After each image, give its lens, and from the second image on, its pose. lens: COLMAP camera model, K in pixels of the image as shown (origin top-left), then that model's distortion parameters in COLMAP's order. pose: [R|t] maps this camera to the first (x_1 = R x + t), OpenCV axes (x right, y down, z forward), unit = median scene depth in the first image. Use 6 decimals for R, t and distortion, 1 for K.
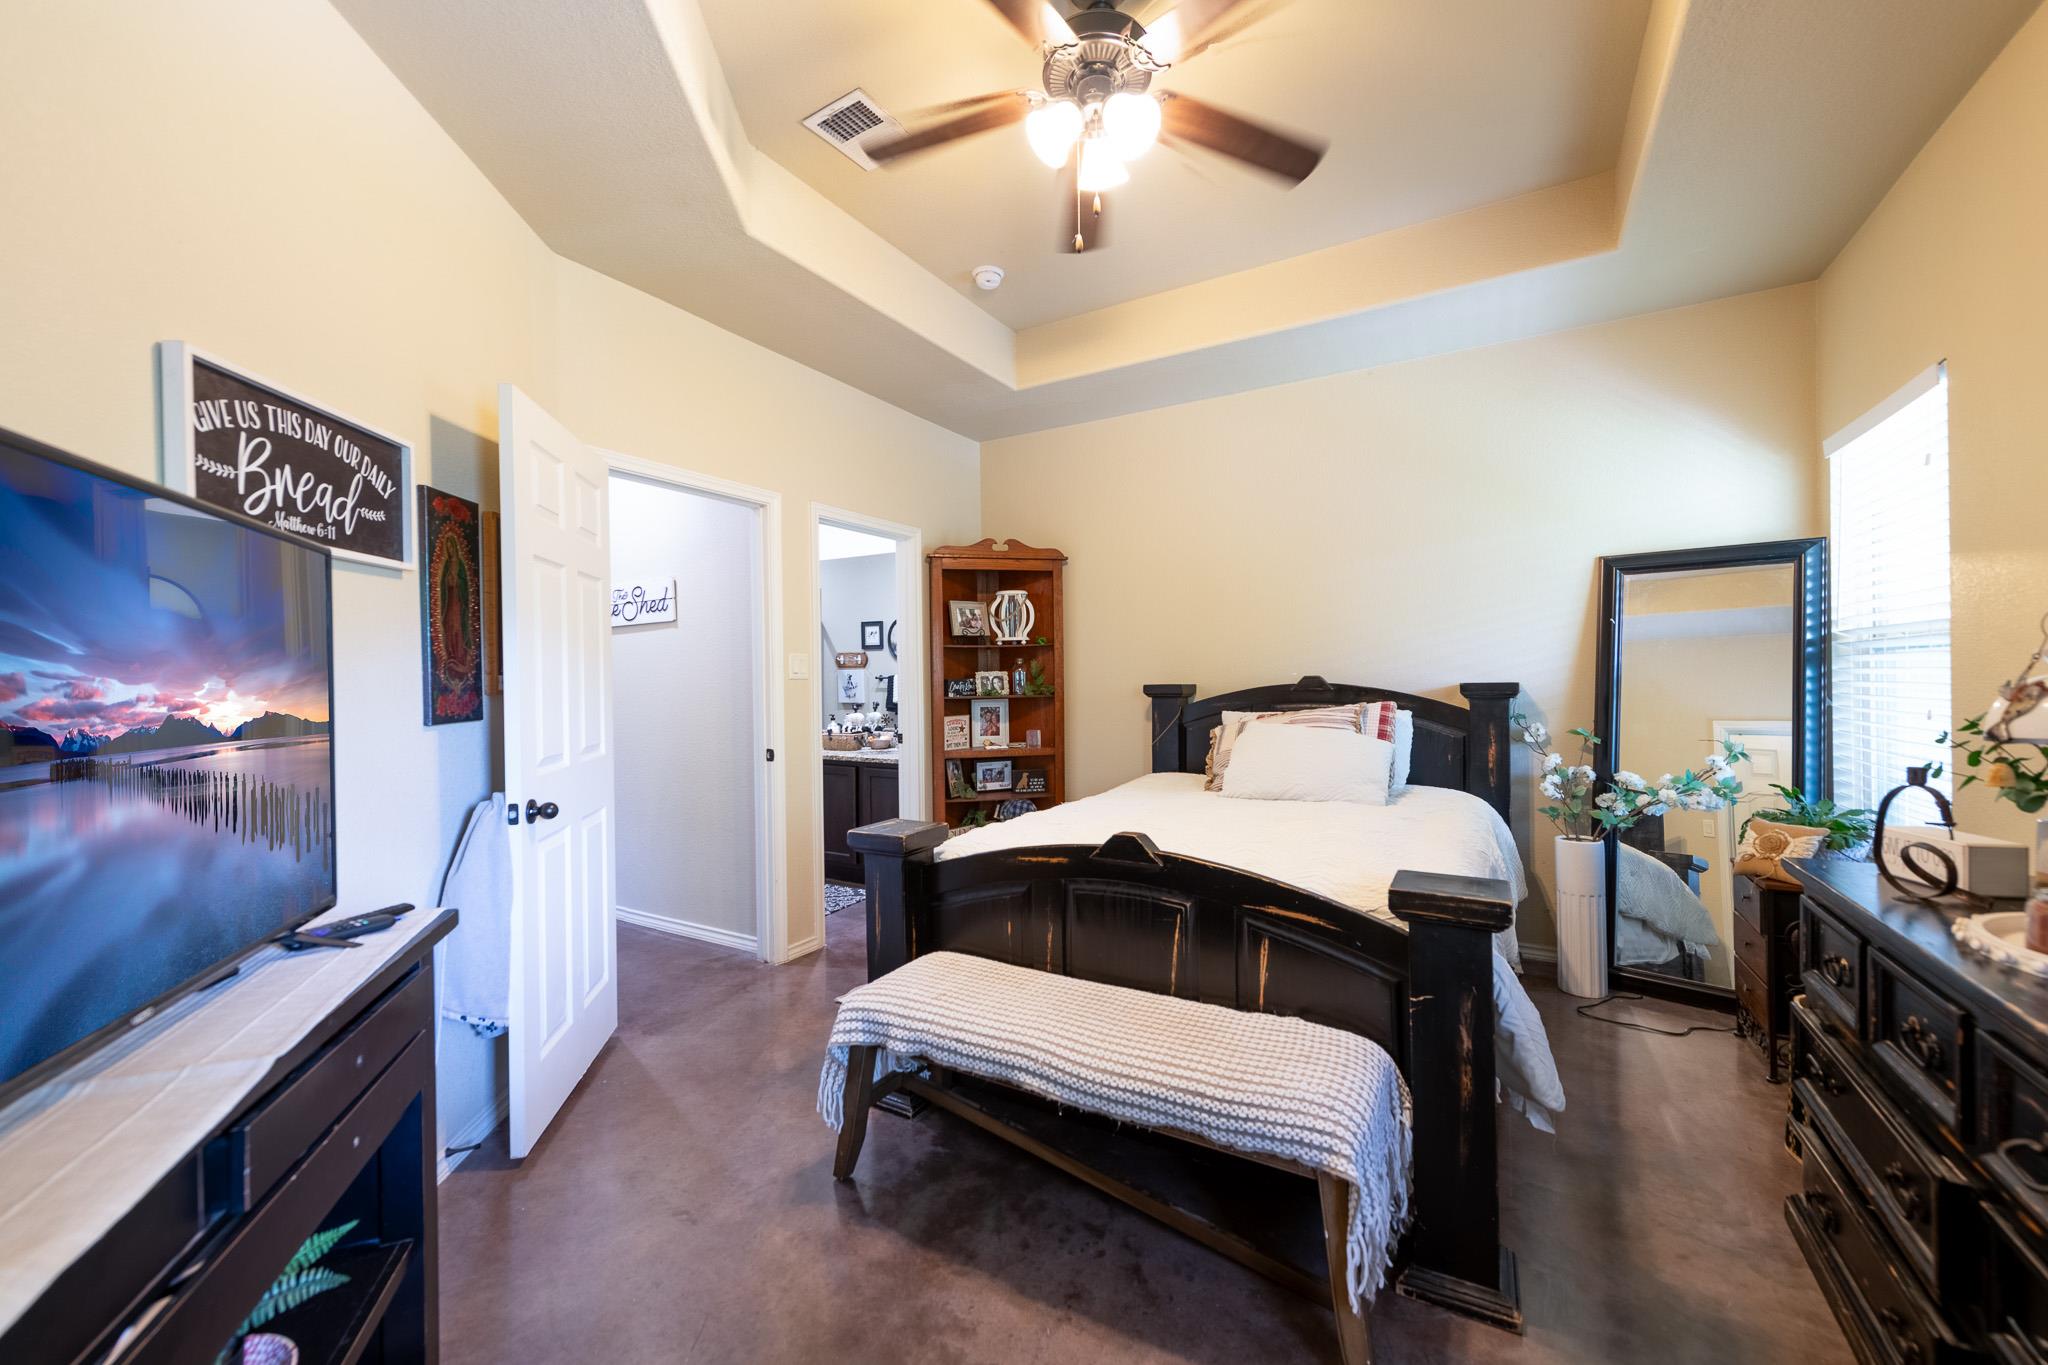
lens RADIAL K [[804.7, 0, 1023.7], [0, 804.7, 683.7], [0, 0, 1]] dist [0.002734, 0.000139]
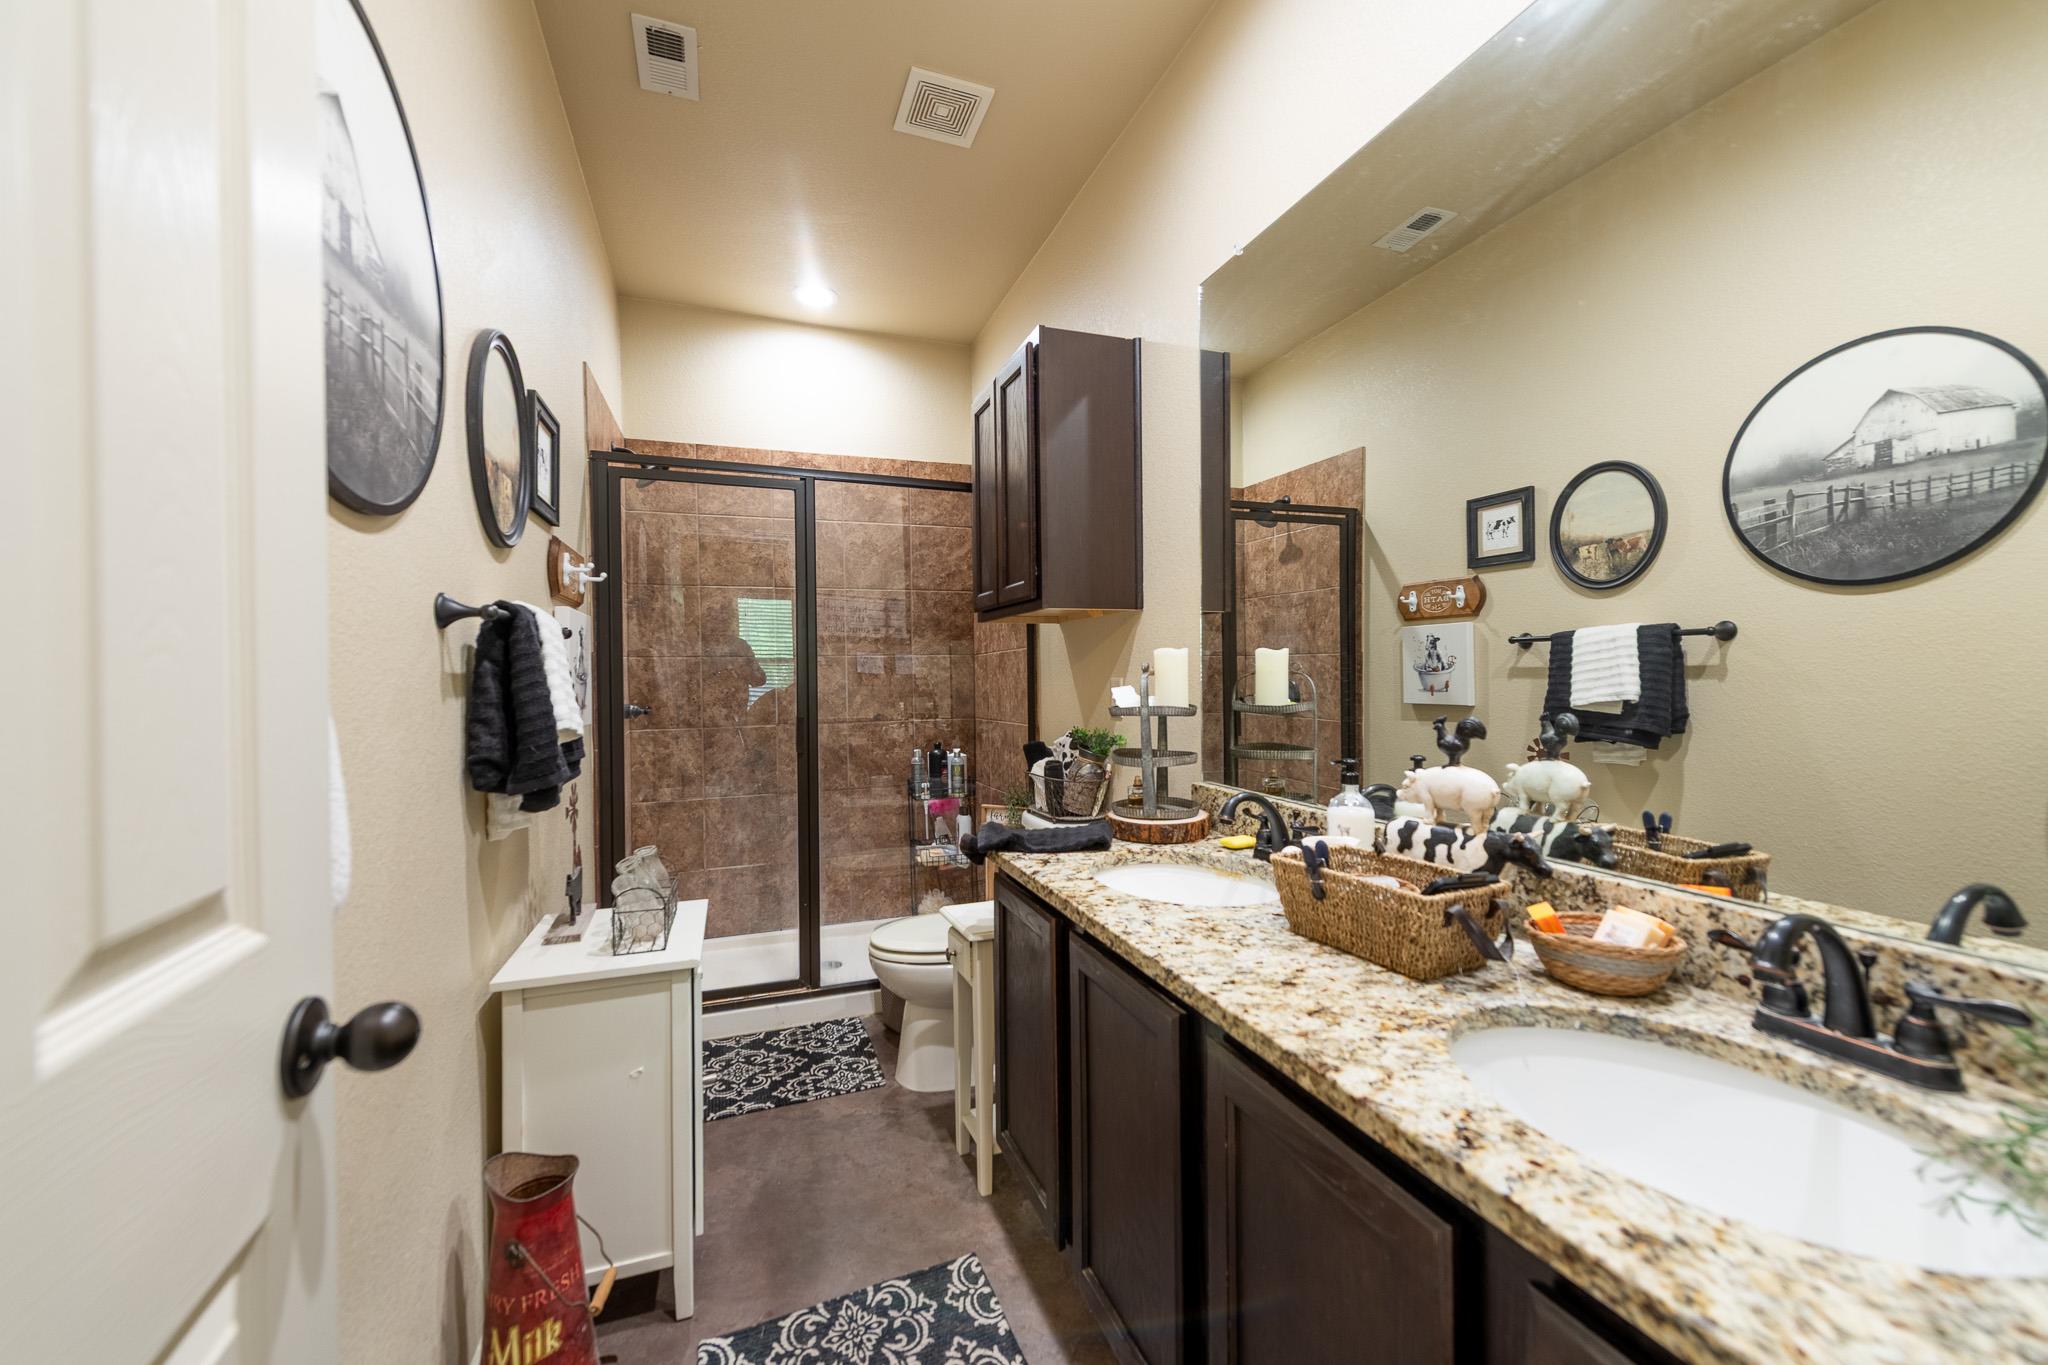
lens RADIAL K [[804.7, 0, 1019.2], [0, 804.7, 682.6], [0, 0, 1]] dist [0.002734, 0.000139]
pose [[0.769130, 0.010318, -0.639009, -0.120021], [-0.004279, 0.999930, 0.010996, 0.009078], [0.639078, -0.005723, 0.769121, 0.567643]]
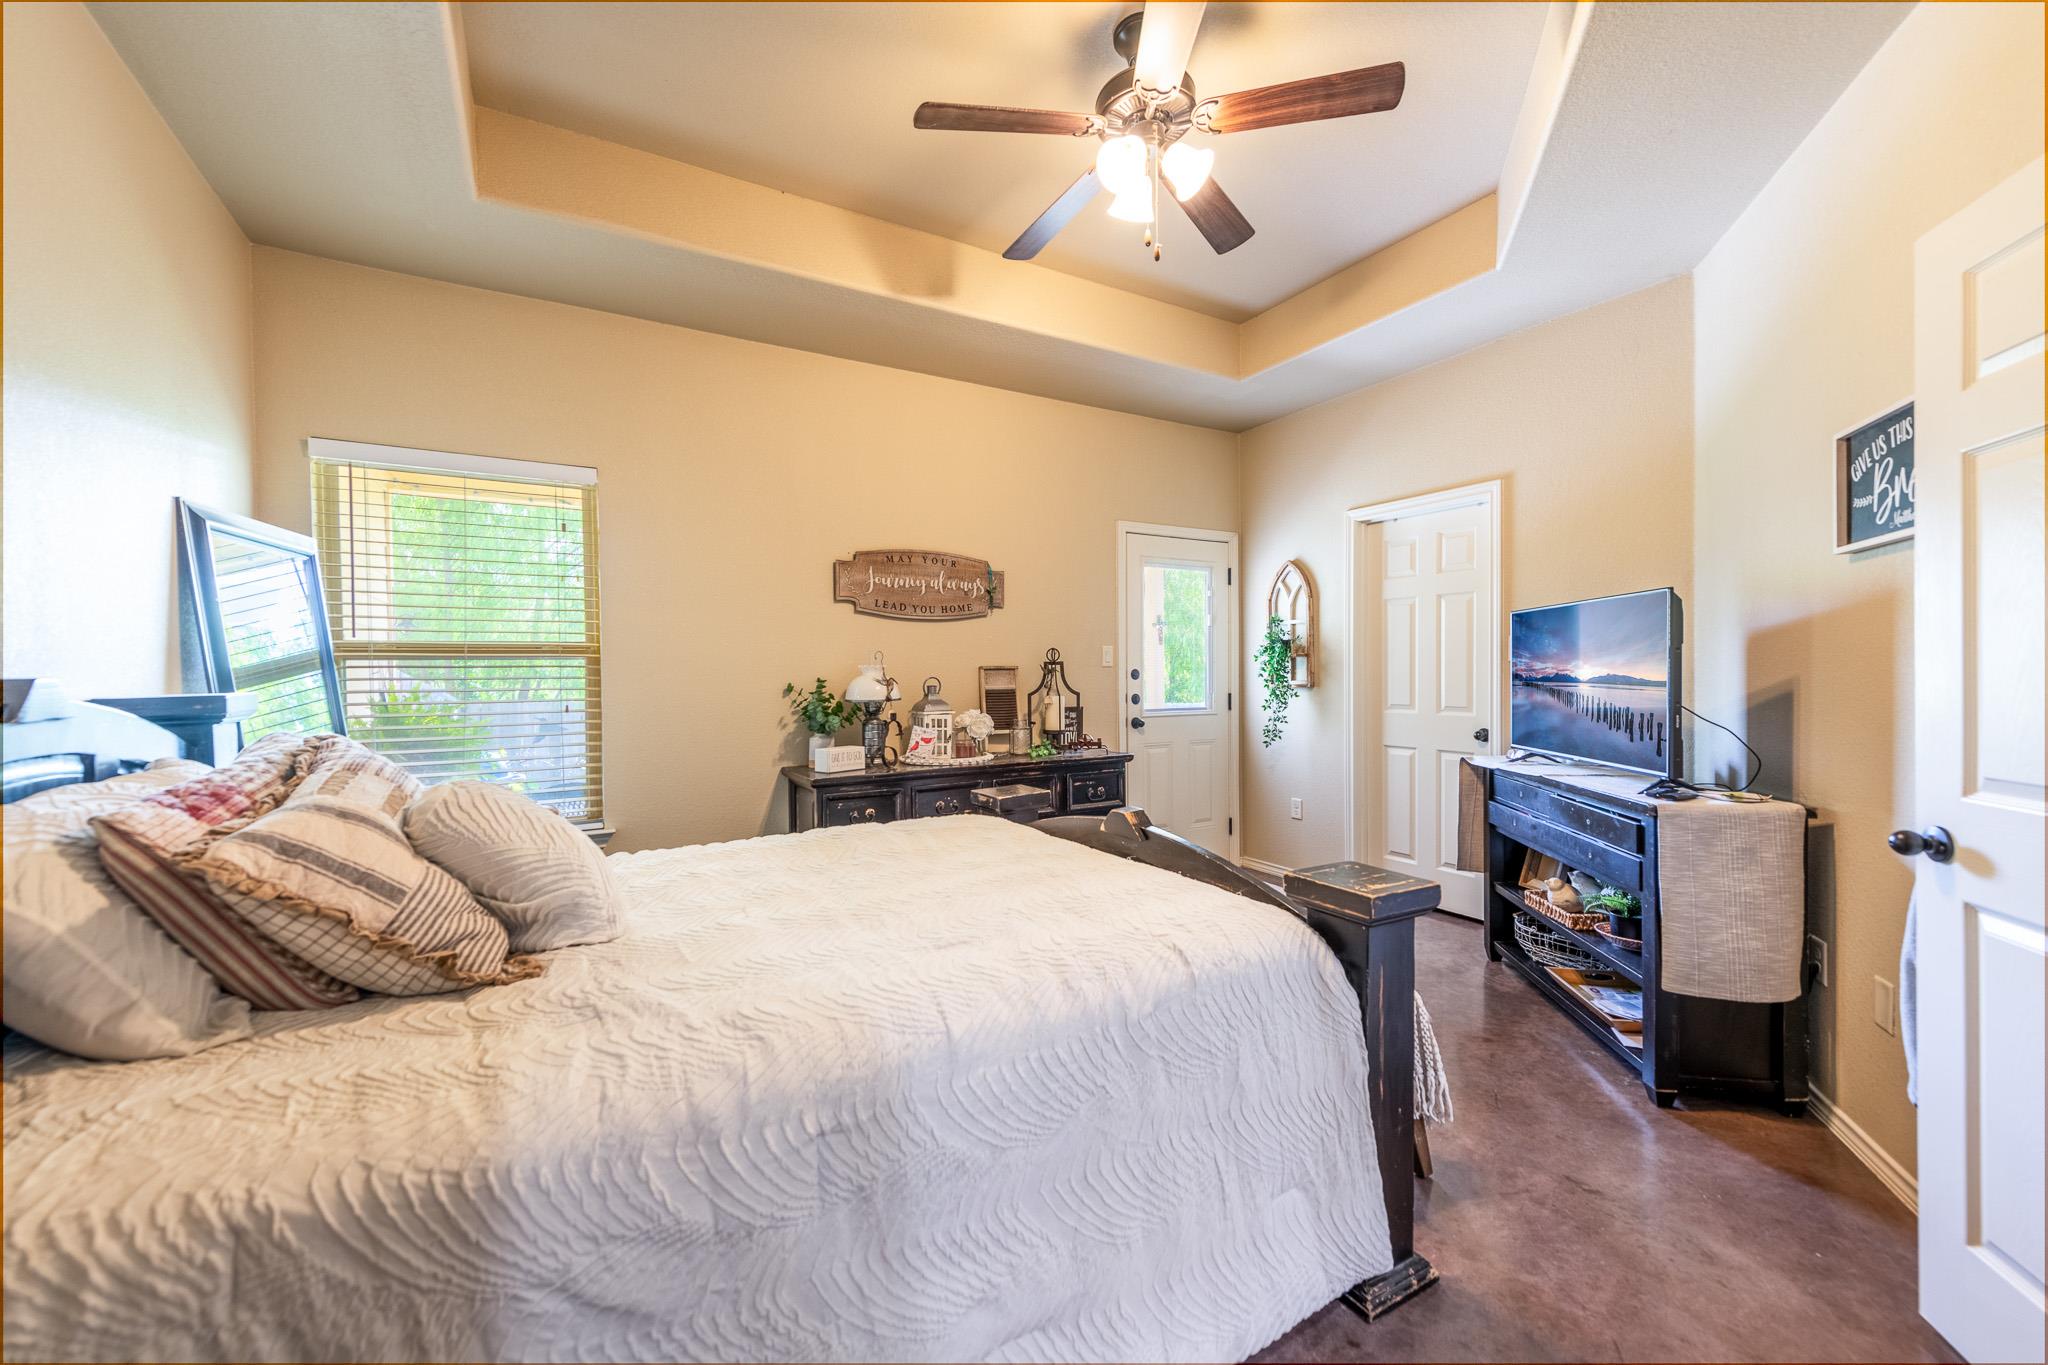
lens RADIAL K [[804.7, 0, 1024.0], [0, 804.7, 677.2], [0, 0, 1]] dist [0.002734, 0.000139]
pose [[-0.883857, 0.014268, 0.467540, -0.181976], [0.018380, 0.999822, 0.004234, 0.000764], [-0.467396, 0.012336, -0.883962, 1.422510]]
